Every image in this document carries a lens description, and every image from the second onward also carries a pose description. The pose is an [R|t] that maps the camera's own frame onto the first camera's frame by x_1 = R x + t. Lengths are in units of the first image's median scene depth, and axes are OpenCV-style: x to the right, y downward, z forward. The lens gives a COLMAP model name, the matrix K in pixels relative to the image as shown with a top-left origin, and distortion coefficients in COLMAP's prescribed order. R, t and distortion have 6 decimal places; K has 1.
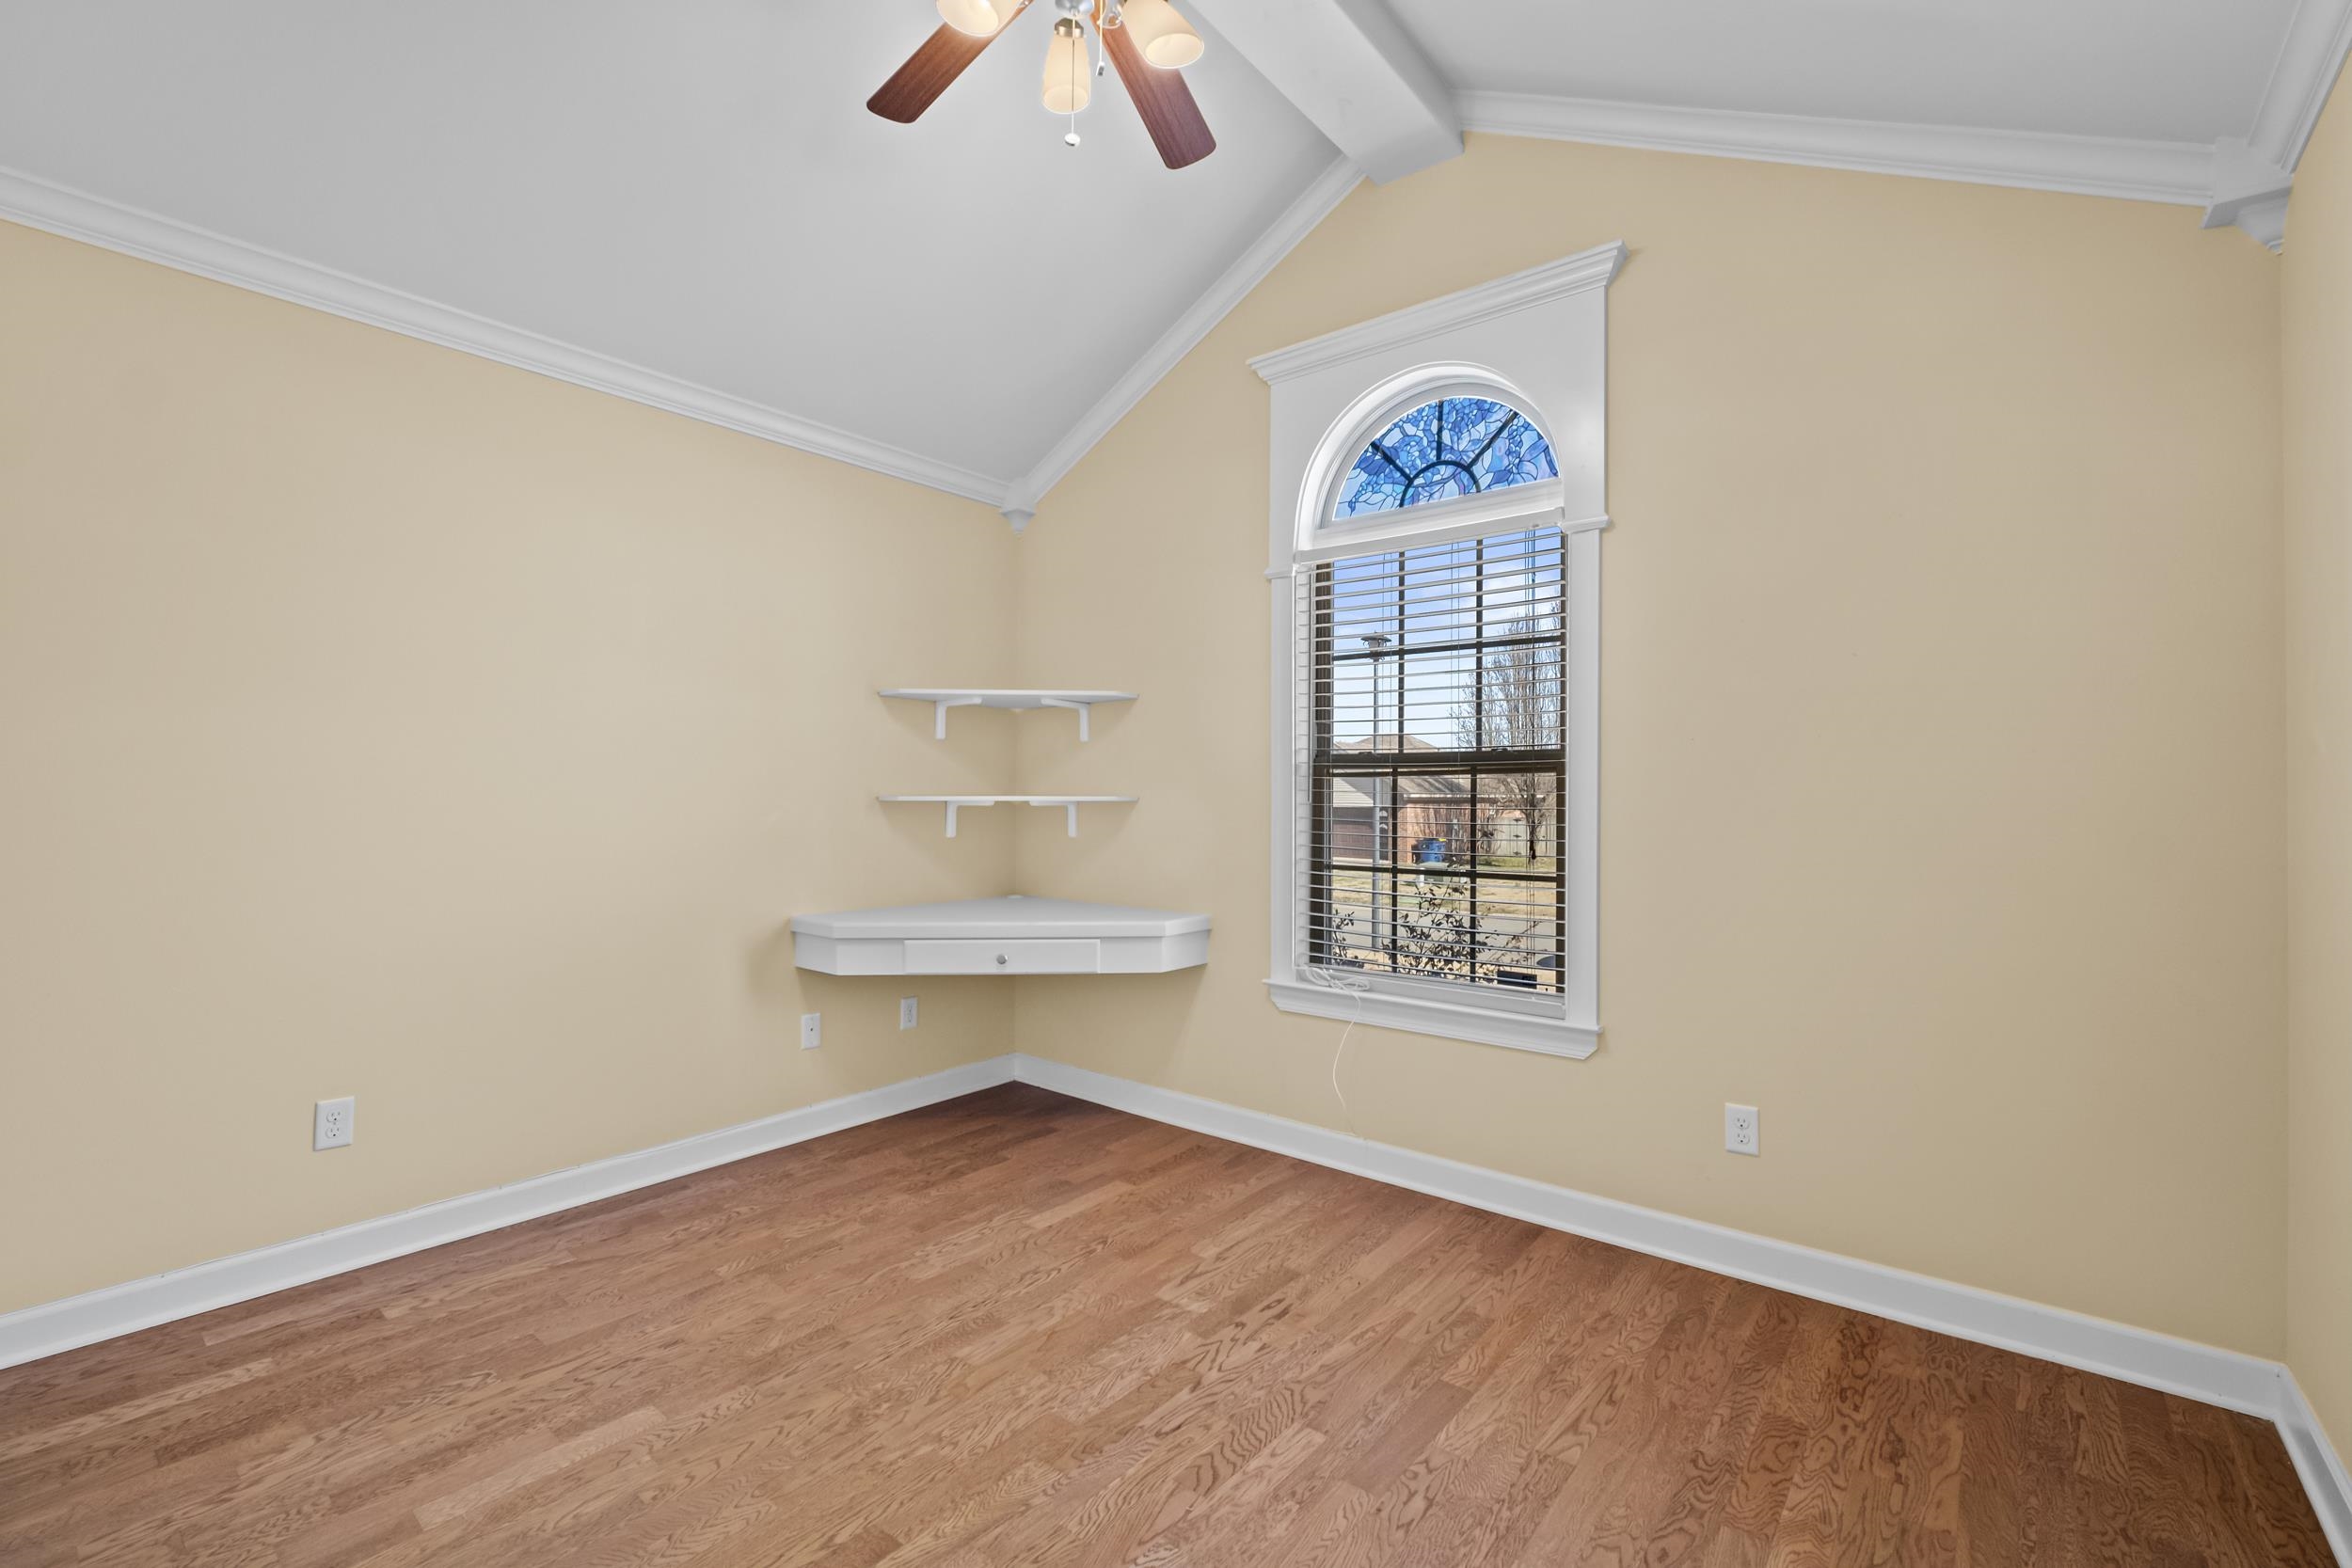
lens RADIAL K [[1026.8, 0, 1166.2], [0, 1026.8, 771.2], [0, 0, 1]] dist [-0.004927, -0.000816]
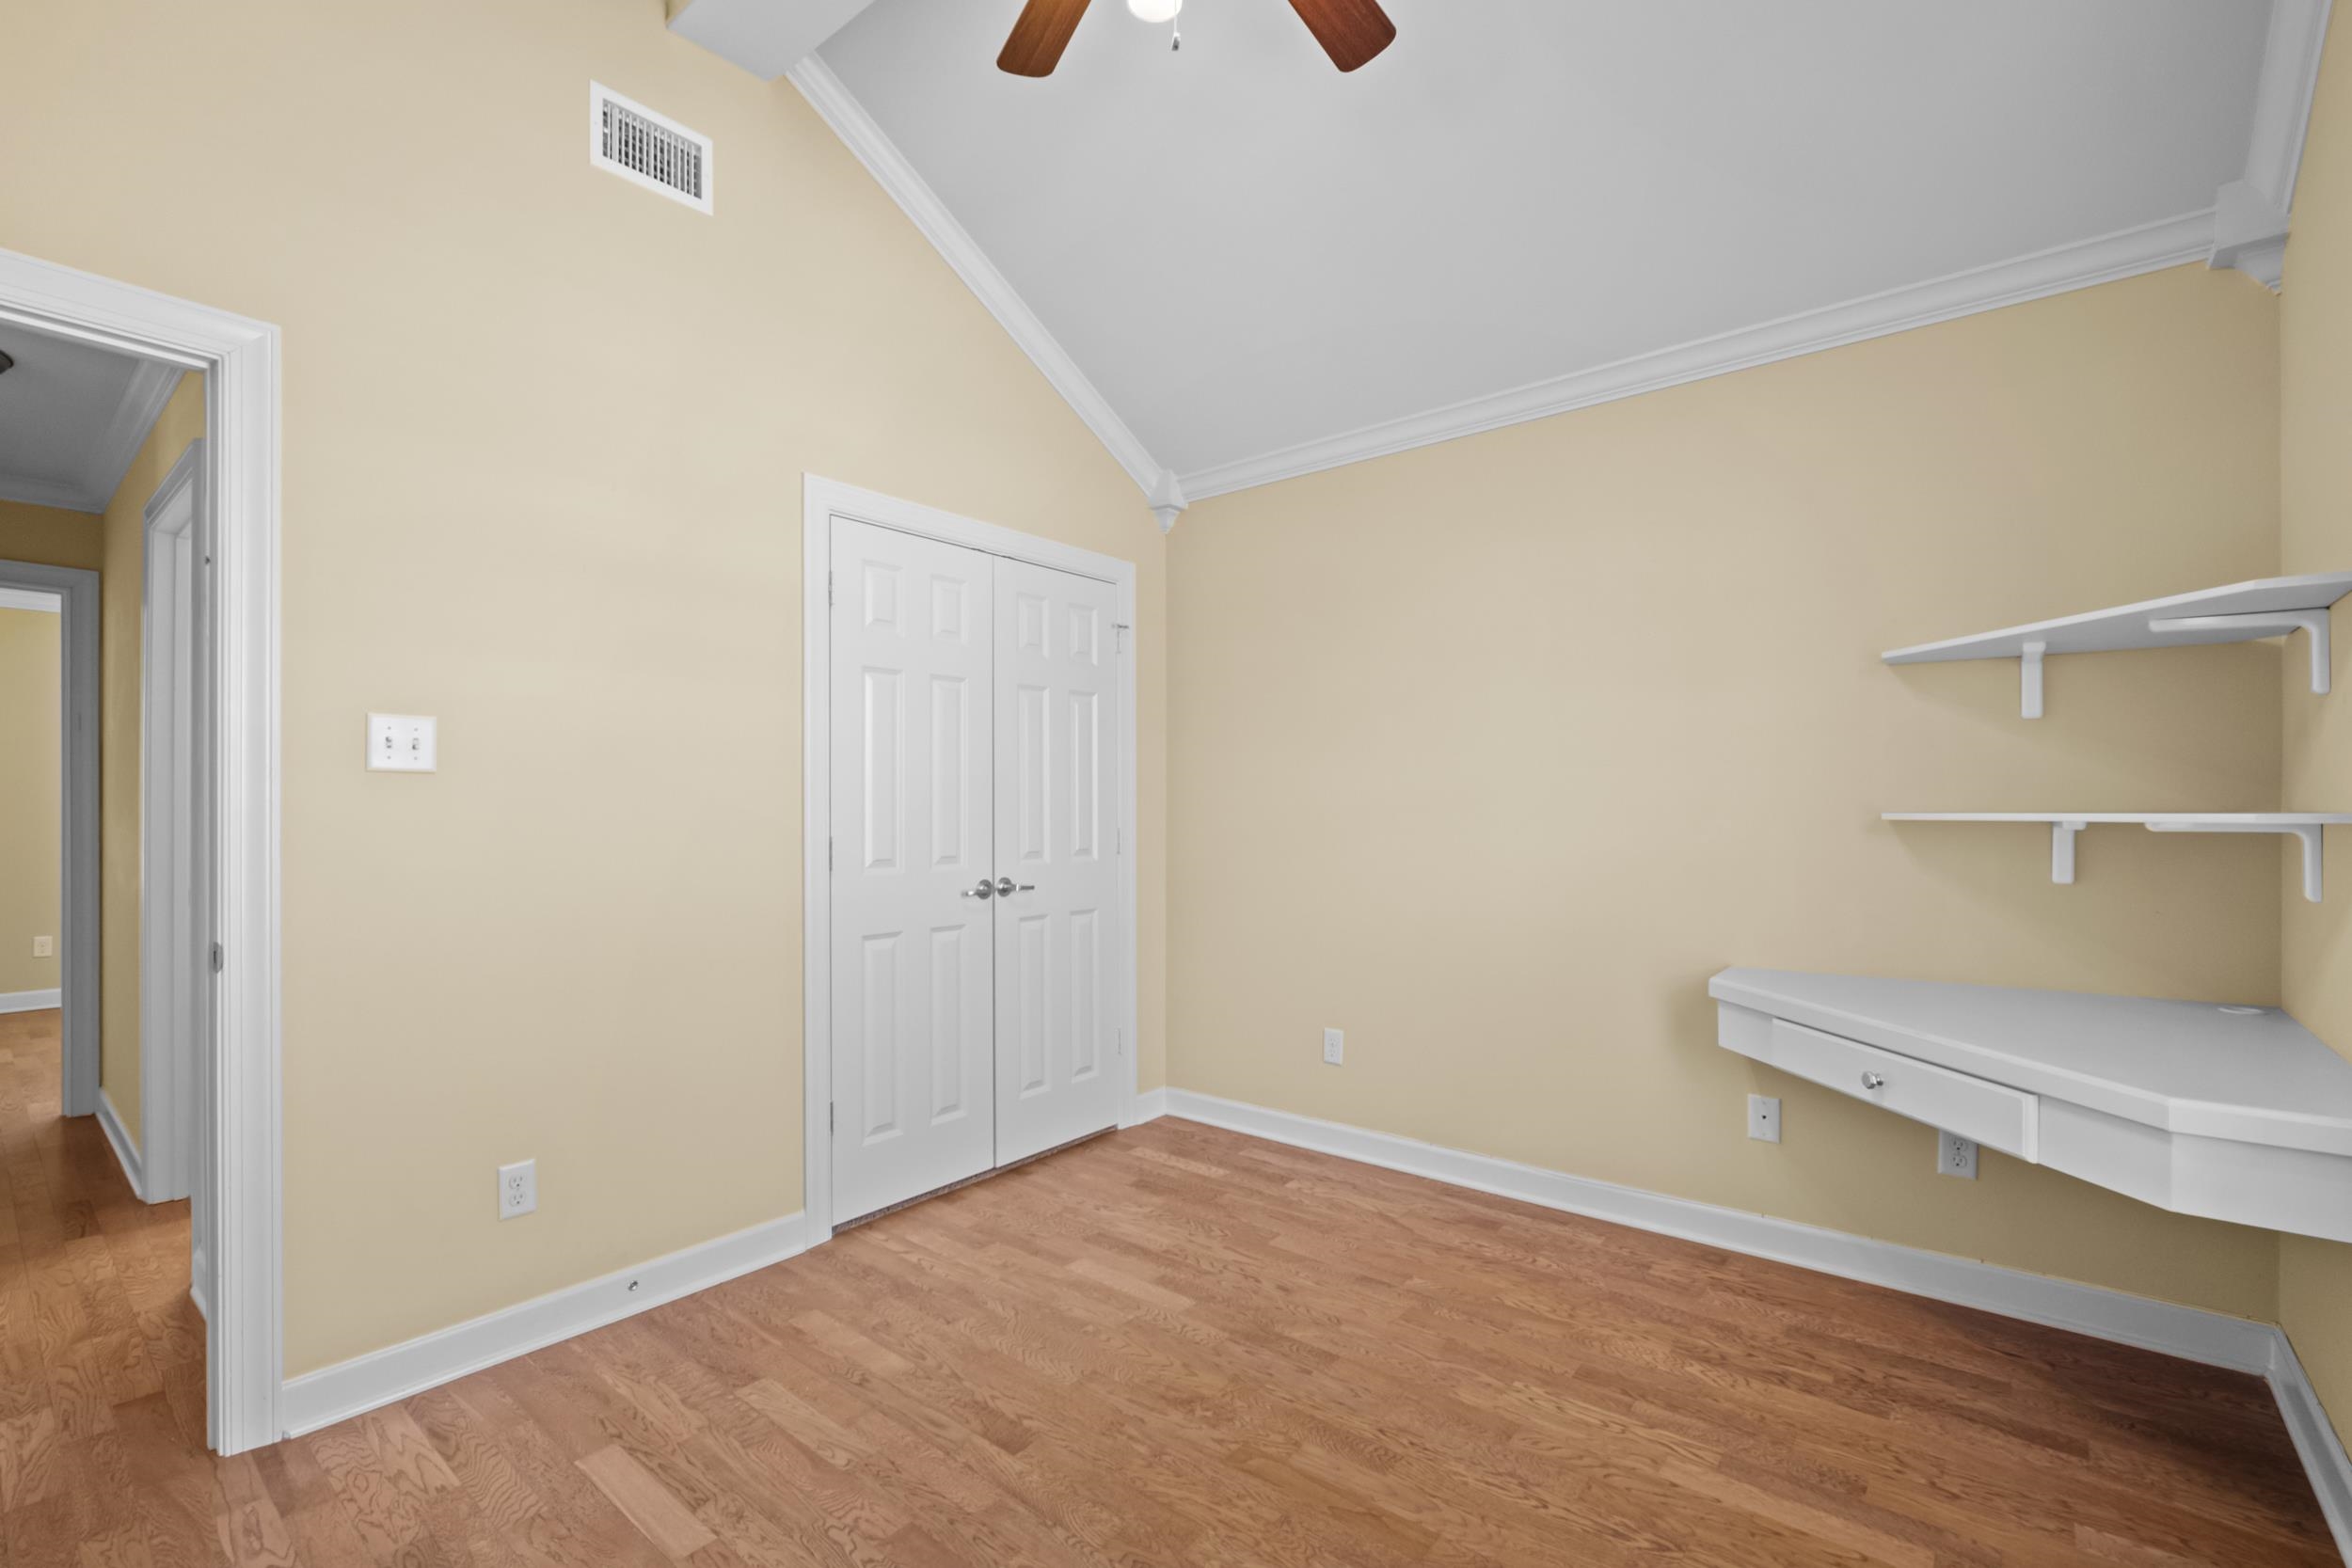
lens RADIAL K [[1026.8, 0, 1166.2], [0, 1026.8, 771.2], [0, 0, 1]] dist [-0.004927, -0.000816]
pose [[-0.013689, -0.044089, -0.998934, 0.589248], [0.026244, 0.998667, -0.044437, 0.020226], [0.999562, -0.026824, -0.012513, 0.755529]]
